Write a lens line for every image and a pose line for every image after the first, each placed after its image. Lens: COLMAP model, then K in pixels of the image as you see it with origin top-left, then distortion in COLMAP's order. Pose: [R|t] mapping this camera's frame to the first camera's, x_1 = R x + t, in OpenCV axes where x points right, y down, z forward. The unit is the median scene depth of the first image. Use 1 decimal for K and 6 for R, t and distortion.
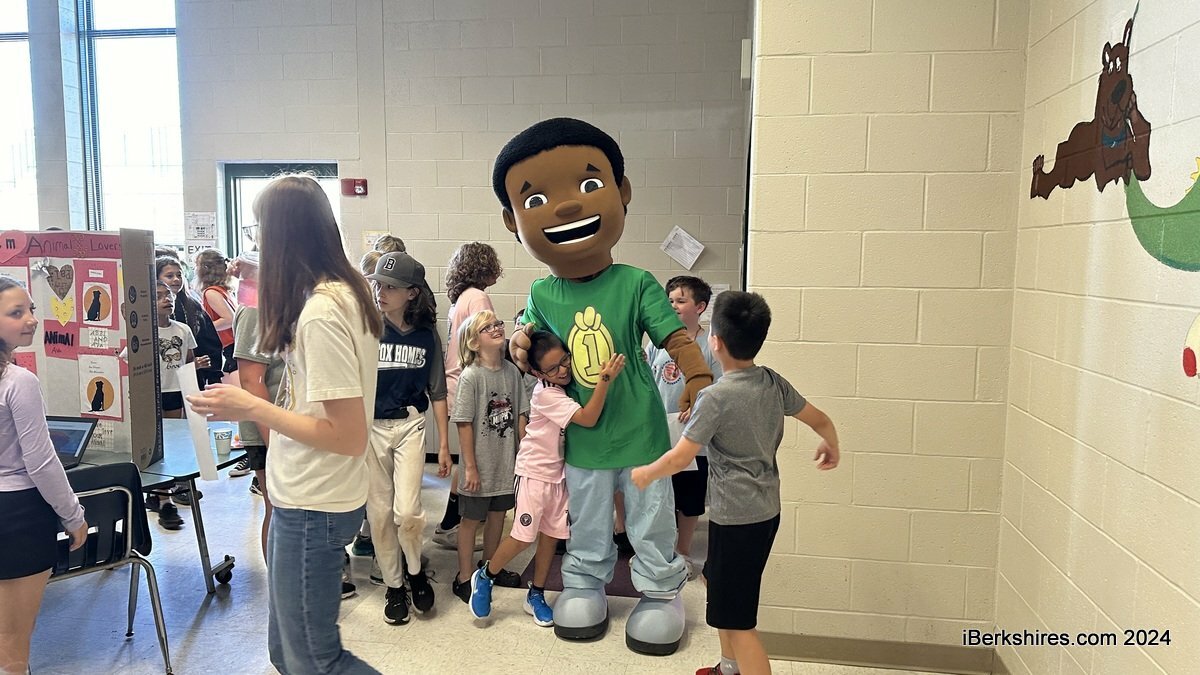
lens RADIAL K [[827.4, 0, 598.9], [0, 827.4, 334.6], [0, 0, 1]] dist [0.038090, -0.043683]
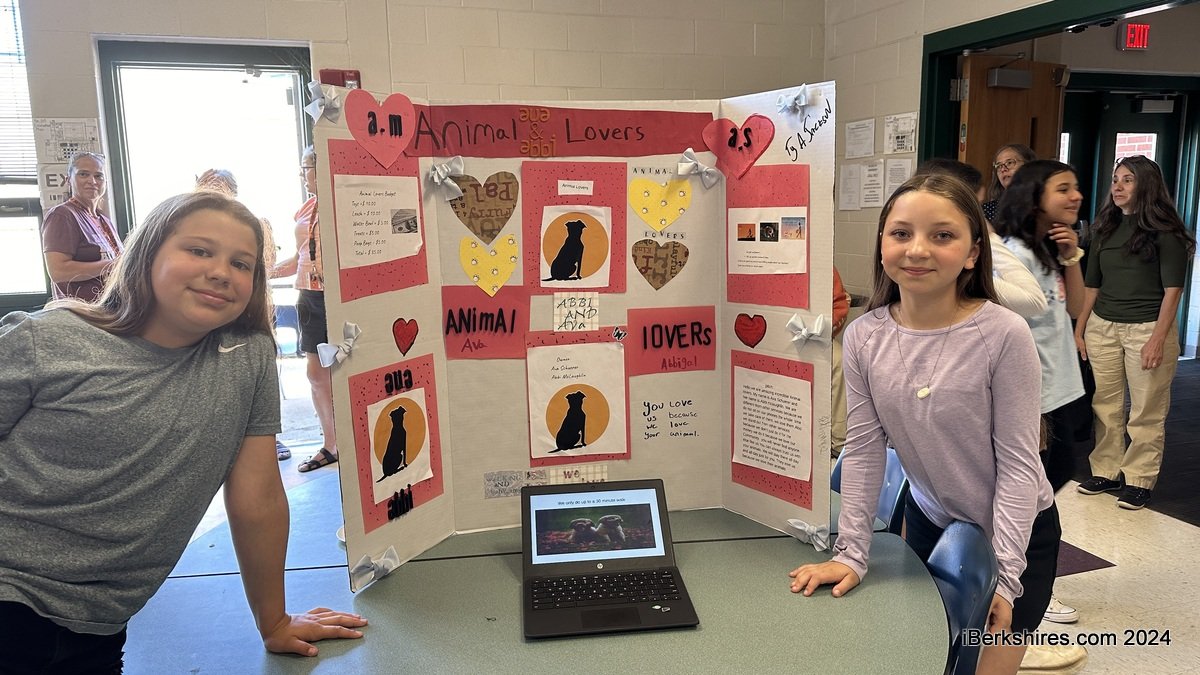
lens RADIAL K [[827.4, 0, 602.0], [0, 827.4, 338.6], [0, 0, 1]] dist [0.038090, -0.043683]
pose [[0.882264, -0.108417, 0.458101, -0.822370], [0.074950, 0.993056, 0.090676, -0.025010], [-0.464750, -0.045666, 0.884263, 0.526602]]
